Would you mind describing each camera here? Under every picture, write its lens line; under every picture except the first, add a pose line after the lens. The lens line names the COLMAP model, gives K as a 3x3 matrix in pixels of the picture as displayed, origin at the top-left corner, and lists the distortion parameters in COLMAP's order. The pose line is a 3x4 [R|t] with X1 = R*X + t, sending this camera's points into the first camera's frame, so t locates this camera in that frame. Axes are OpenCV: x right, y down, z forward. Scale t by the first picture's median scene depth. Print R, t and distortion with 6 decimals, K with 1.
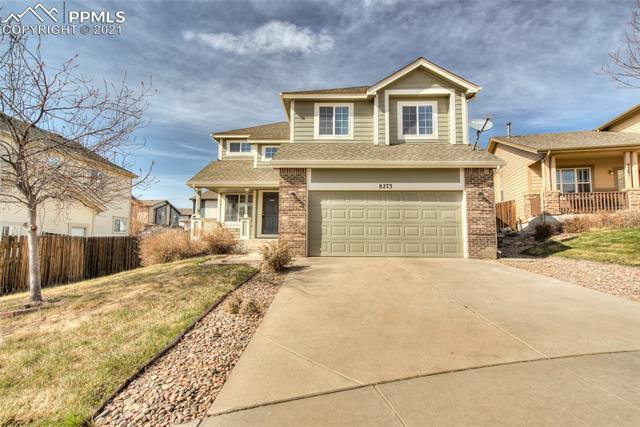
lens RADIAL K [[306.5, 0, 320.0], [0, 306.5, 213.5], [0, 0, 1]] dist [0.002609, 0.000196]
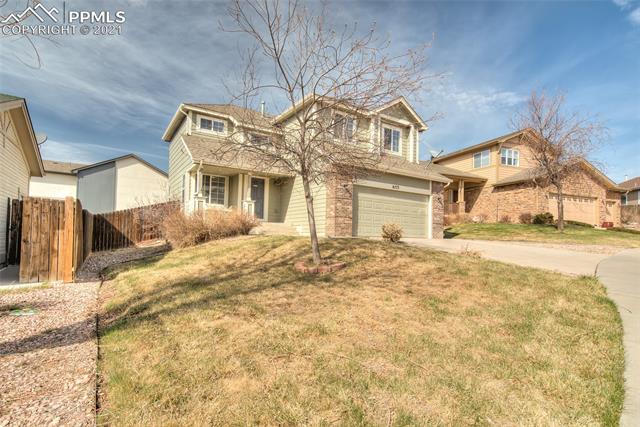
lens RADIAL K [[299.9, 0, 320.0], [0, 299.9, 230.1], [0, 0, 1]] dist [0.000370, 0.000089]
pose [[0.820165, 0.023210, 0.571656, -0.714999], [-0.063292, 0.996725, 0.050339, 0.050033], [-0.568615, -0.077467, 0.818948, 0.056321]]
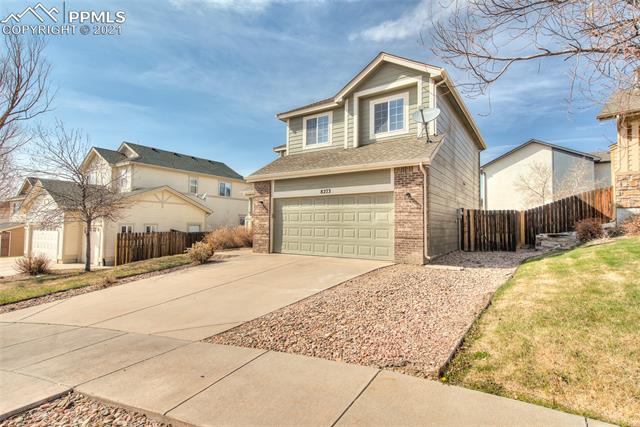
lens RADIAL K [[314.6, 0, 320.0], [0, 314.6, 213.5], [0, 0, 1]] dist [-0.000862, 0.000081]
pose [[0.846801, -0.020925, -0.531498, 0.667095], [0.039866, 0.998912, 0.024190, -0.032943], [0.530414, -0.041673, 0.846714, 0.037803]]
